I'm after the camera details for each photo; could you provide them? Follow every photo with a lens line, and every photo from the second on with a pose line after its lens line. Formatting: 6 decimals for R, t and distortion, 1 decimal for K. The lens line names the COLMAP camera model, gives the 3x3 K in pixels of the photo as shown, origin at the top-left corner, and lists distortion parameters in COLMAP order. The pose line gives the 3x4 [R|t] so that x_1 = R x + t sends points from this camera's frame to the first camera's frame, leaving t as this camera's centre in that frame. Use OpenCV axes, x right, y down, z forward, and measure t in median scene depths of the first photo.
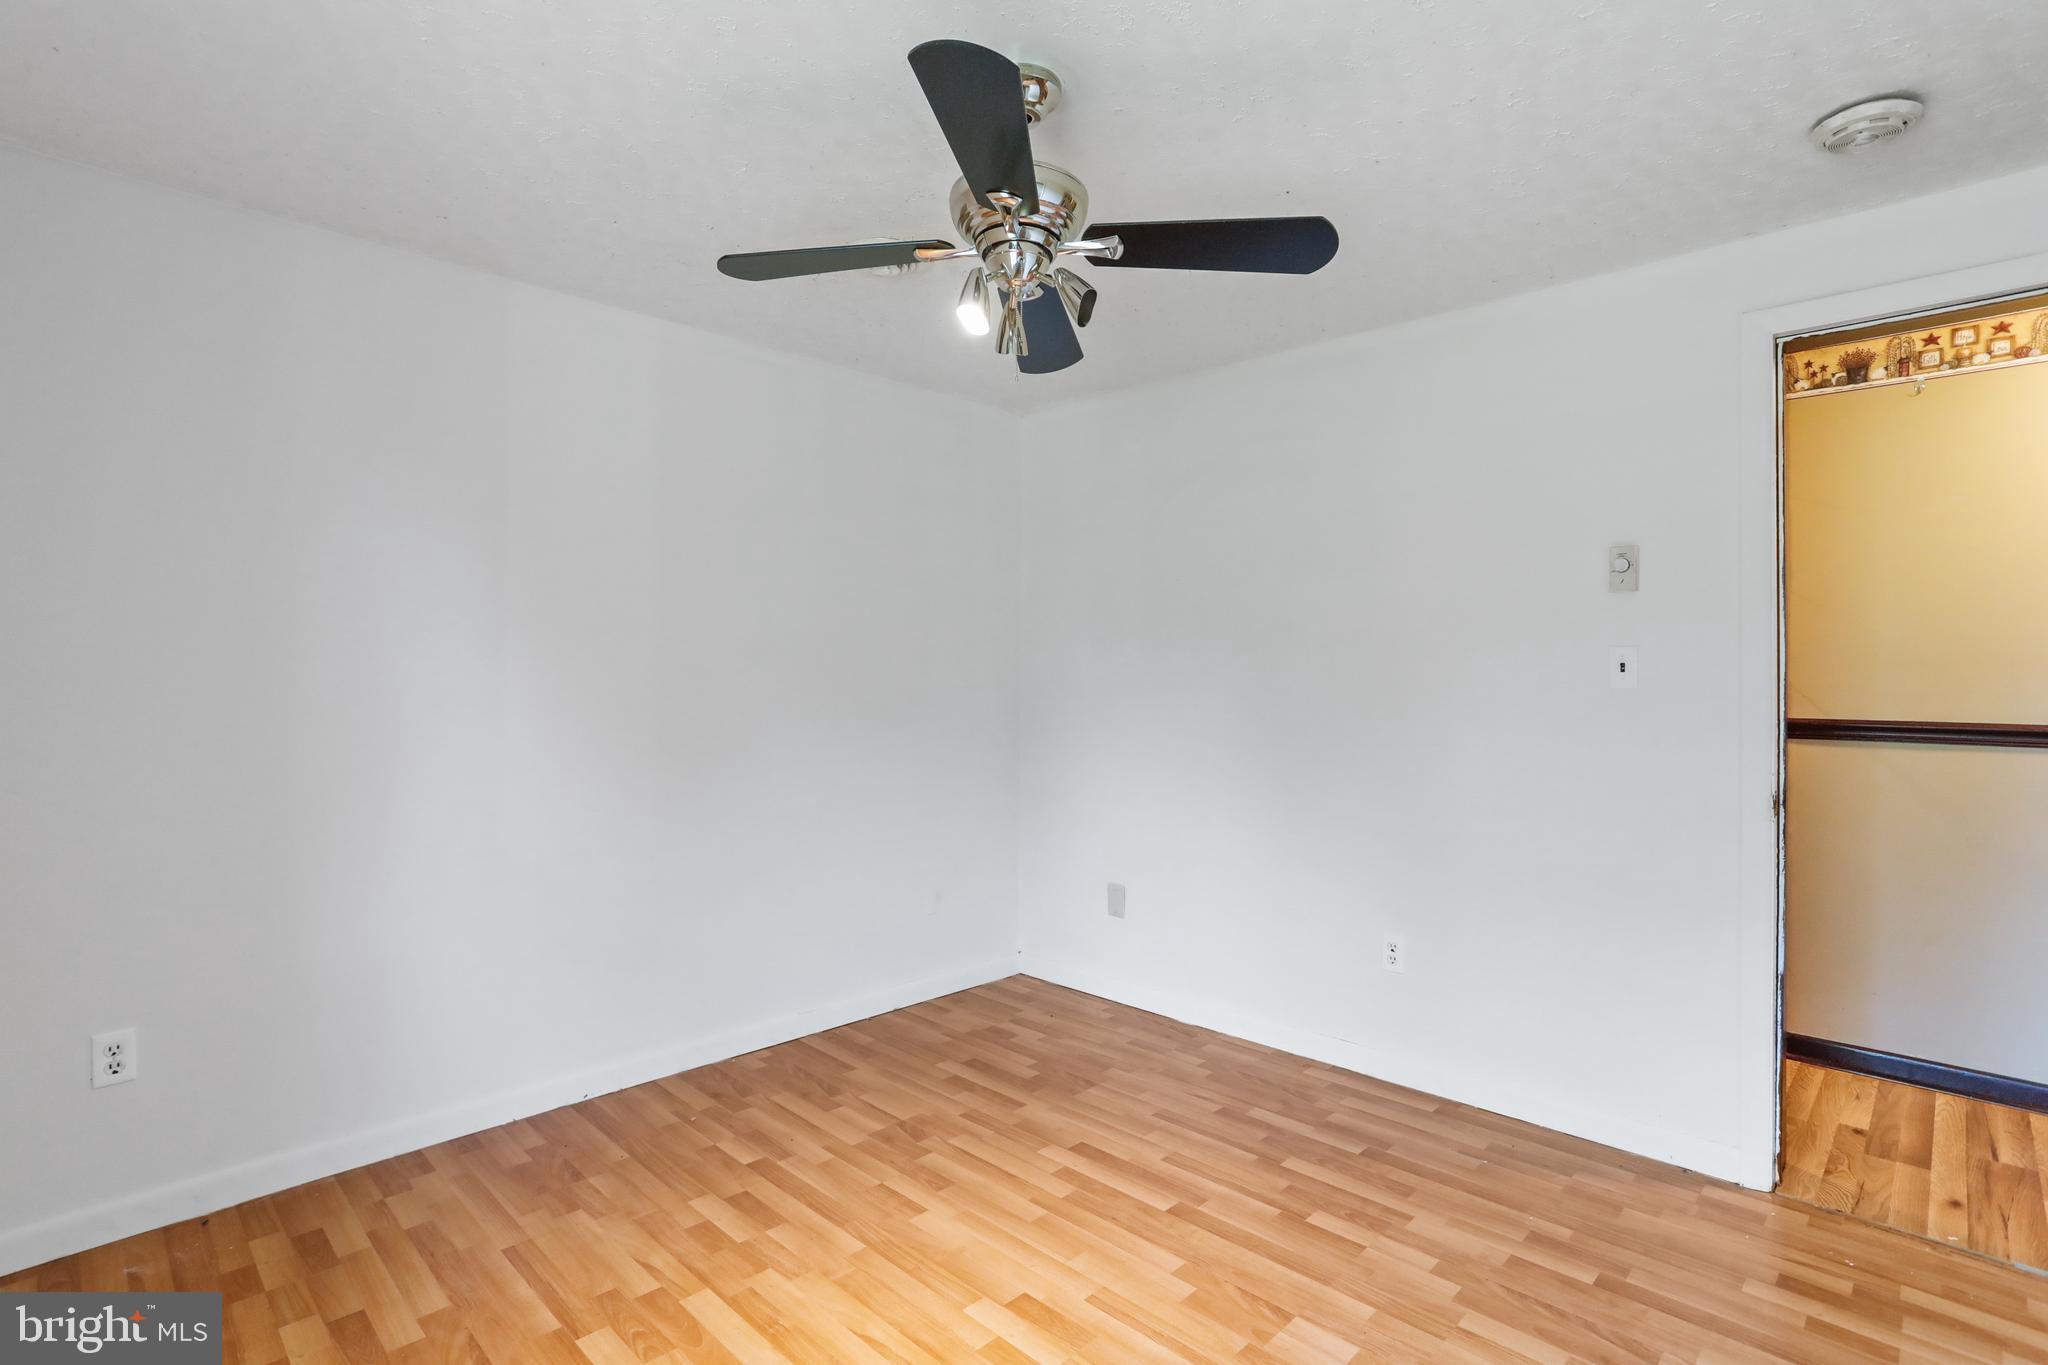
lens RADIAL K [[1000.0, 0, 1010.8], [0, 1000.0, 678.8], [0, 0, 1]] dist [-0.054205, 0.027465]
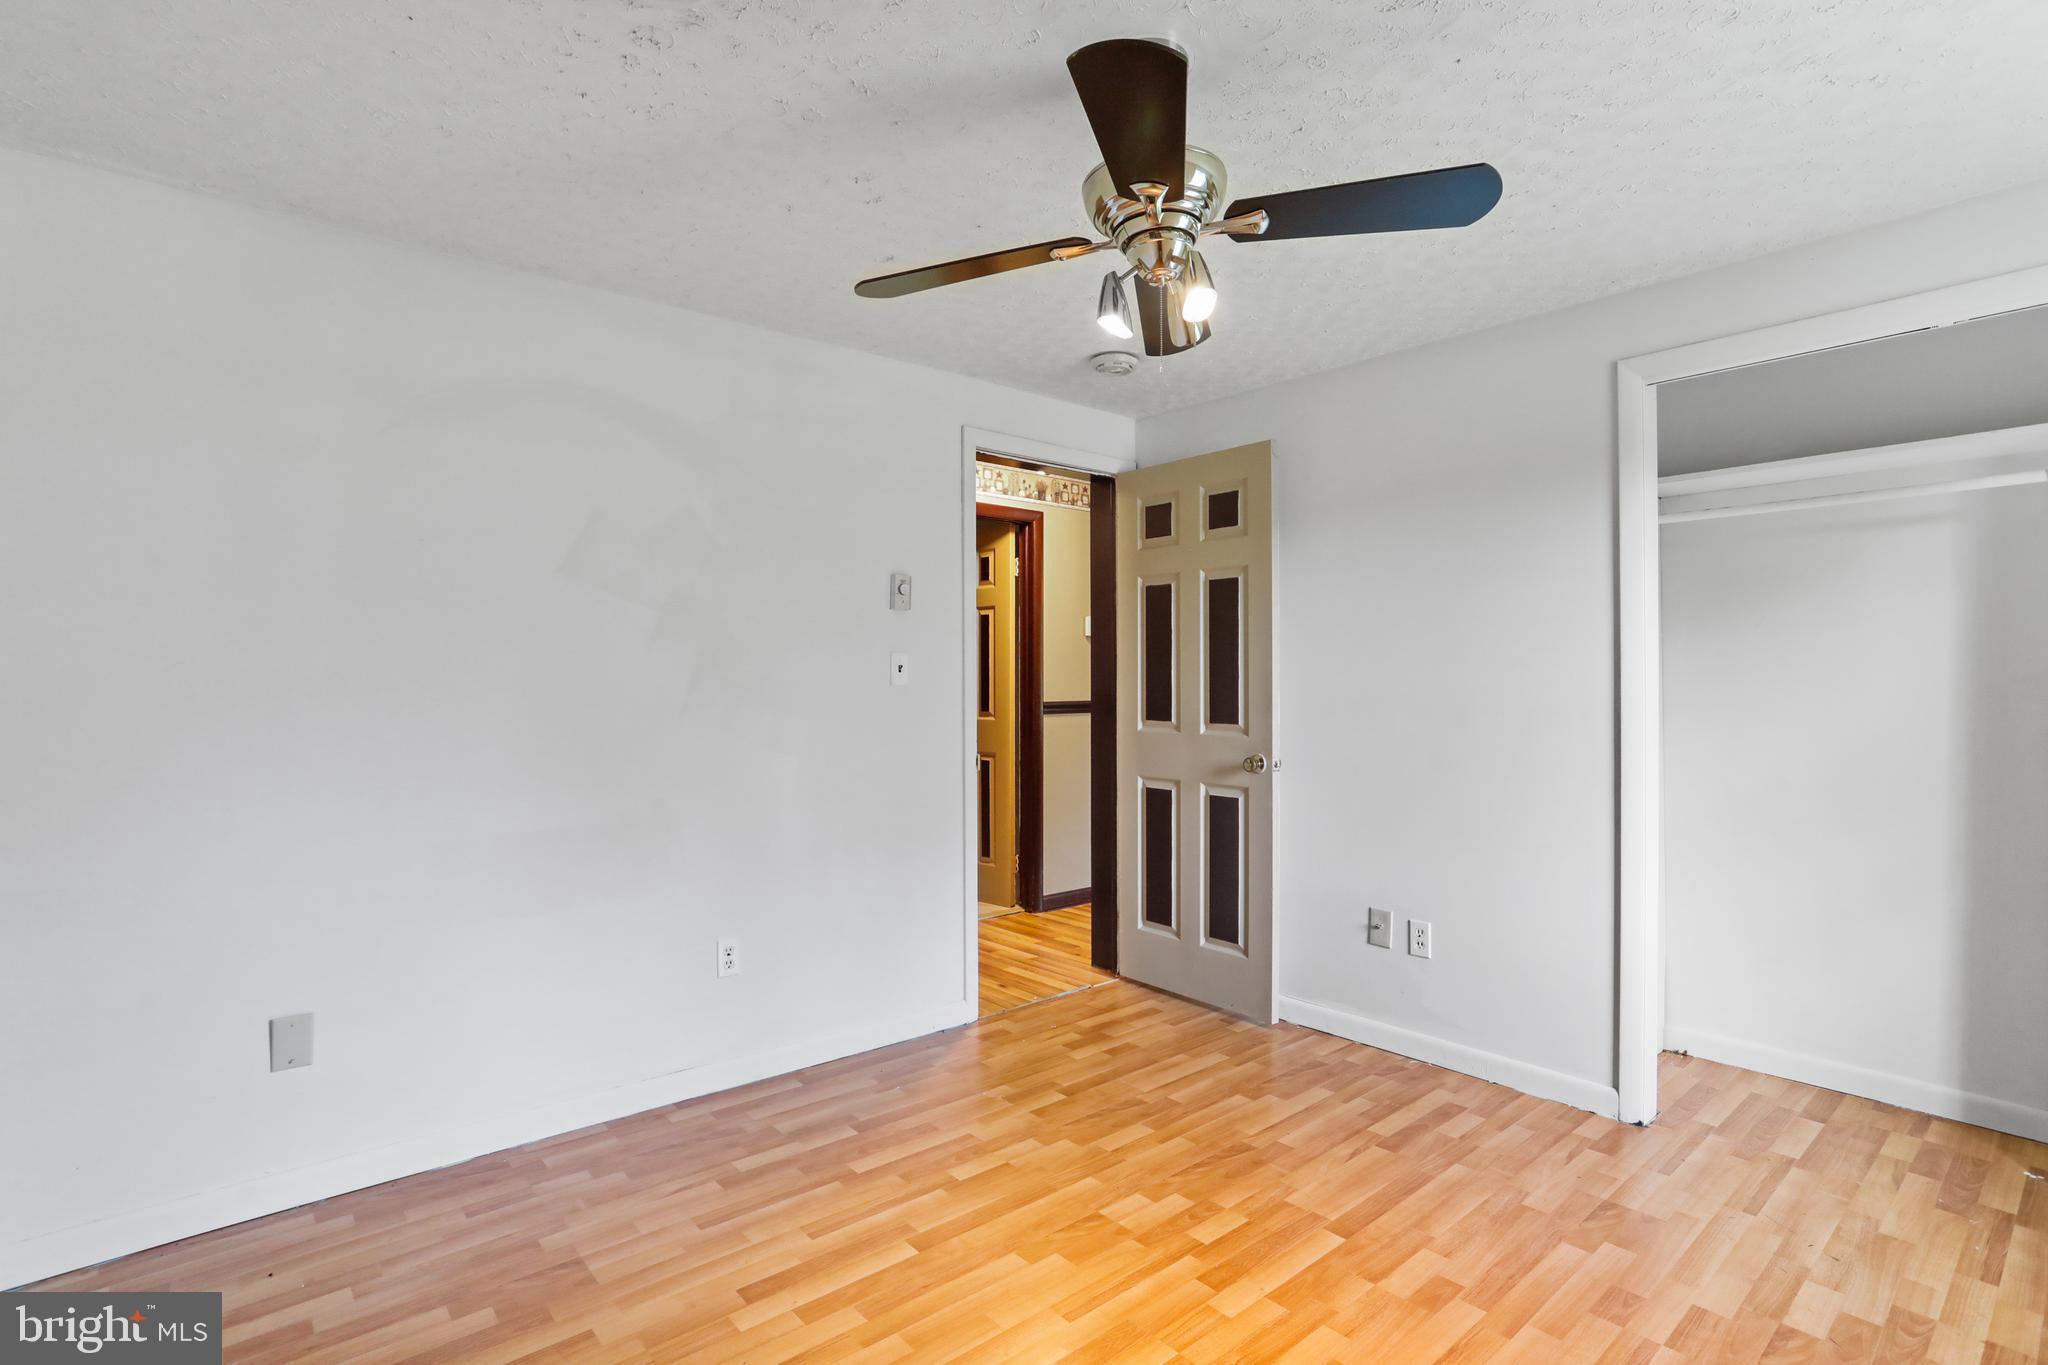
lens RADIAL K [[1000.0, 0, 1030.4], [0, 1000.0, 672.7], [0, 0, 1]] dist [-0.054205, 0.027465]
pose [[0.070340, 0.001648, 0.997522, -0.687556], [0.003079, 0.999994, -0.001869, -0.004581], [-0.997518, 0.003202, 0.070334, 0.745609]]
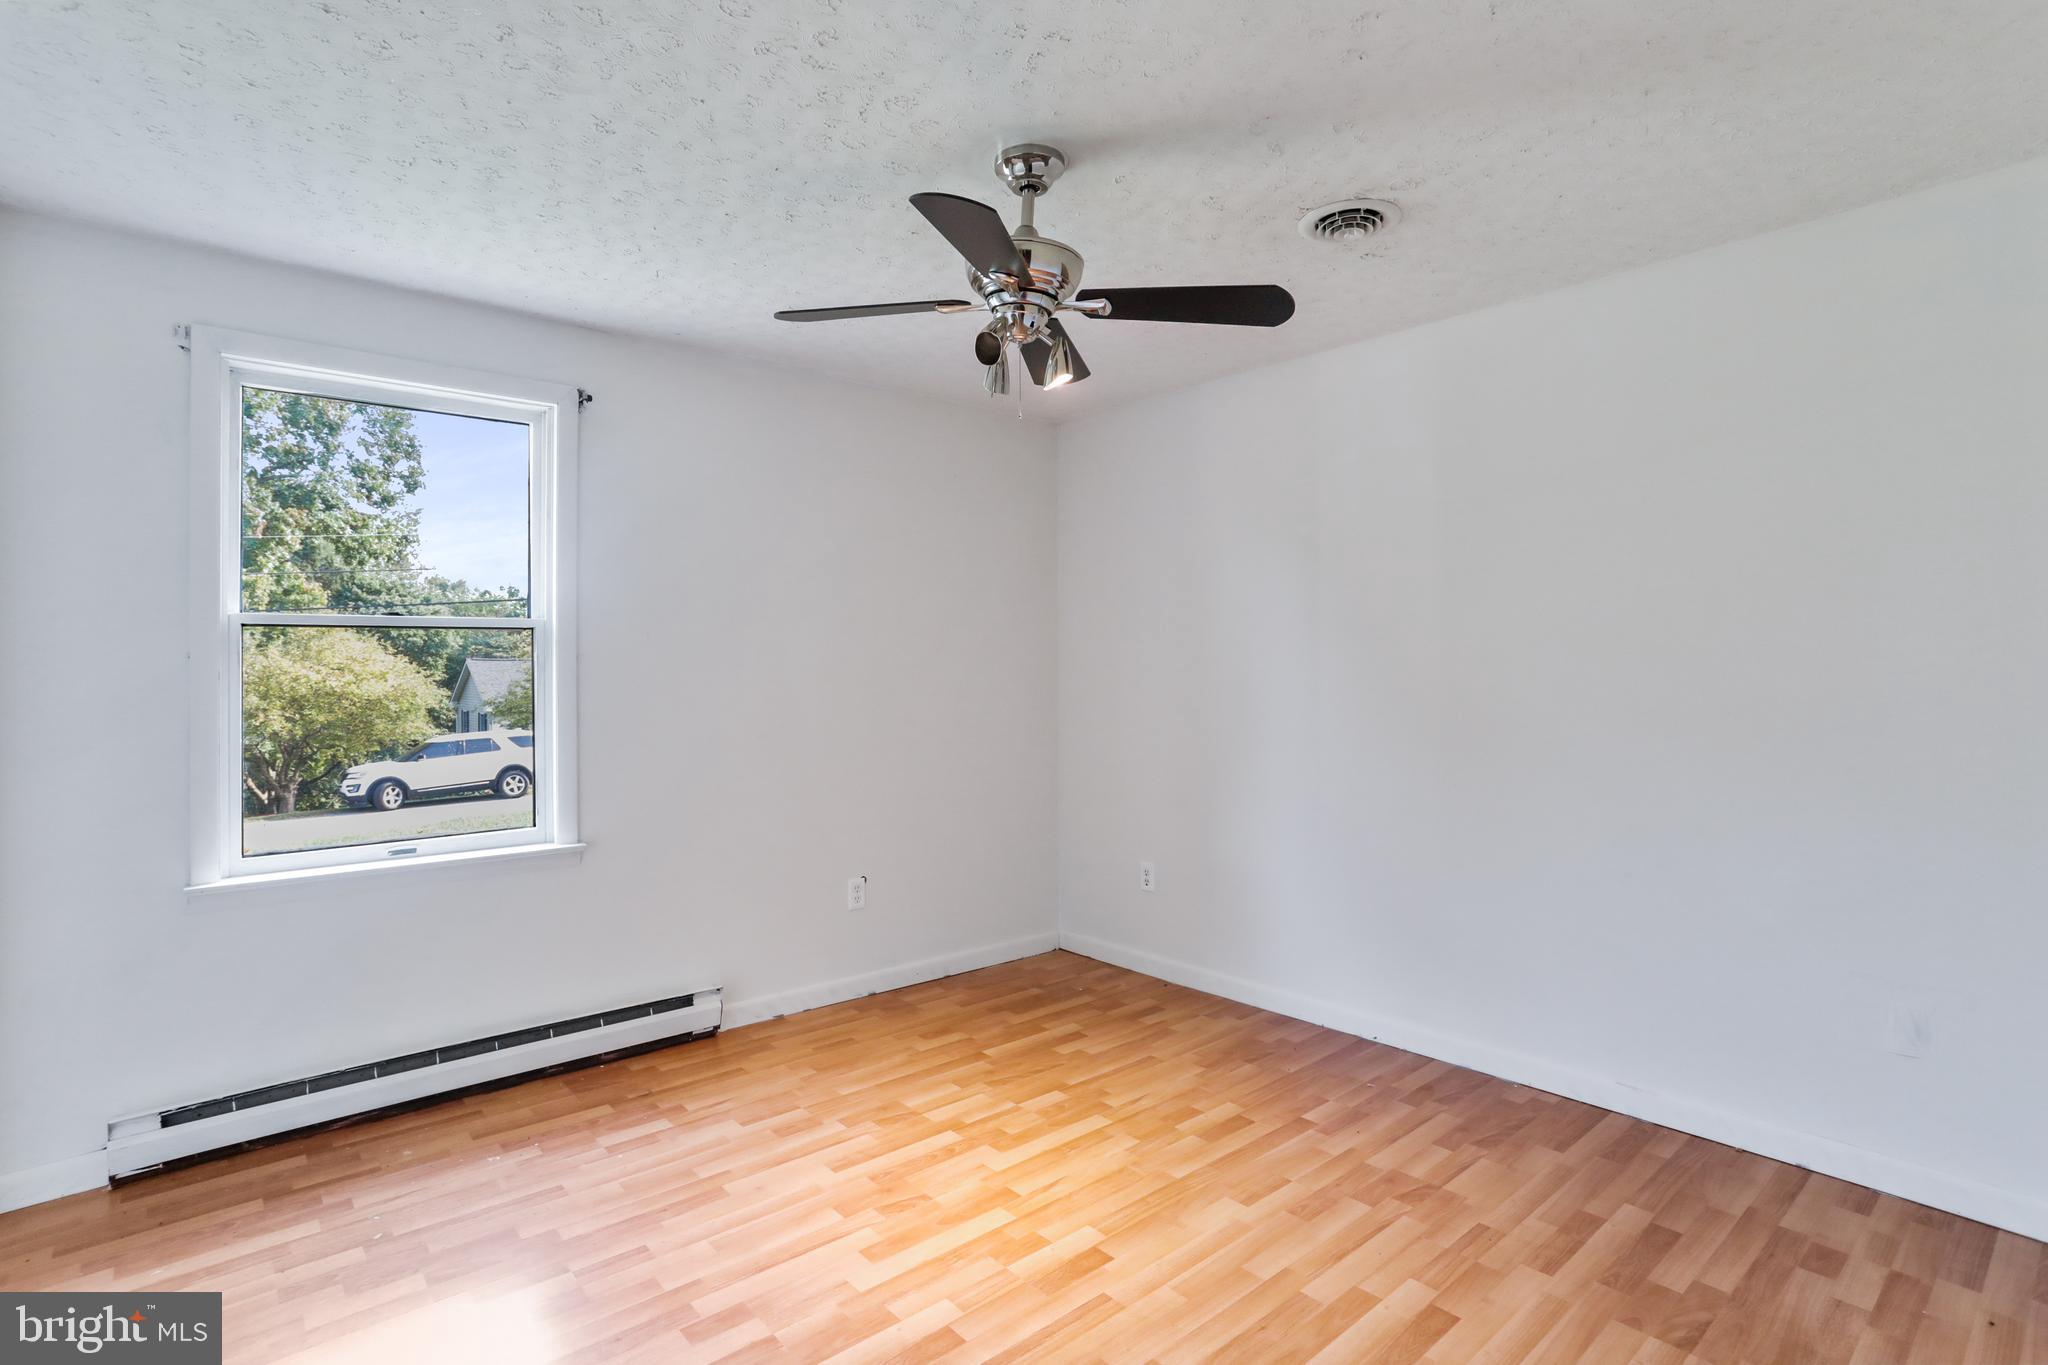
lens RADIAL K [[1000.0, 0, 1014.5], [0, 1000.0, 677.2], [0, 0, 1]] dist [-0.054205, 0.027465]
pose [[-0.084980, 0.005604, -0.996367, 0.828659], [0.005697, 0.999971, 0.005139, -0.000555], [0.996366, -0.005240, -0.085010, 0.767824]]
